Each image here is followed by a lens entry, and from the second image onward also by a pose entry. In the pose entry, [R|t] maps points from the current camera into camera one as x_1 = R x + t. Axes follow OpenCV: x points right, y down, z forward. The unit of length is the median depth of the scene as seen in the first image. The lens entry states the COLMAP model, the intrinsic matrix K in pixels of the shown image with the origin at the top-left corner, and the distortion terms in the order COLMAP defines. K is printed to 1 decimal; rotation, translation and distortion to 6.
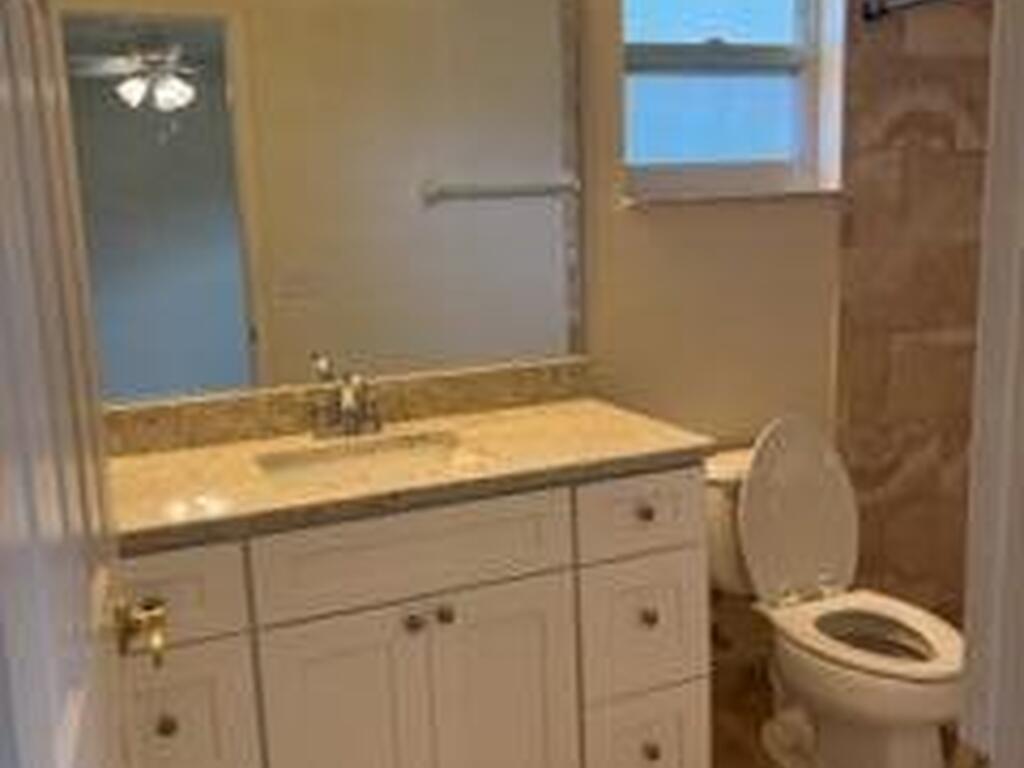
lens RADIAL K [[1033.1, 0, 505.6], [0, 1033.1, 383.0], [0, 0, 1]] dist [0.027522, -0.026660]
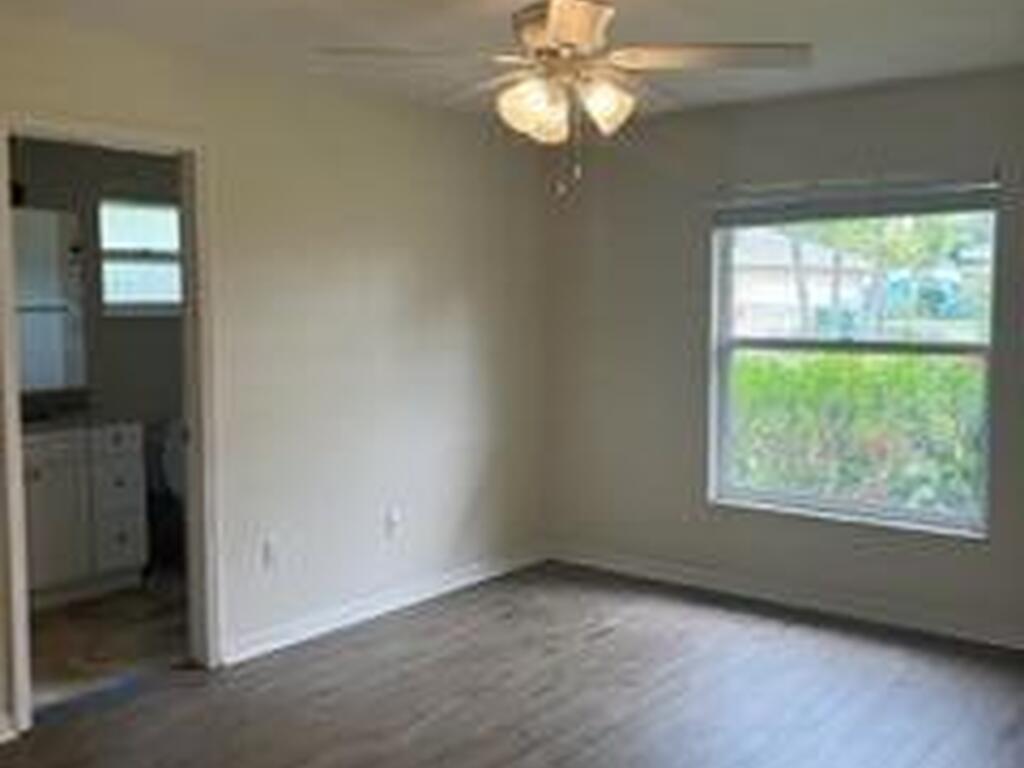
lens RADIAL K [[1033.1, 0, 505.6], [0, 1033.1, 383.0], [0, 0, 1]] dist [0.027522, -0.026660]
pose [[0.882809, -0.000111, 0.469732, -0.196370], [0.054195, 0.993346, -0.101619, 0.276757], [-0.466595, 0.115167, 0.876941, -1.545537]]
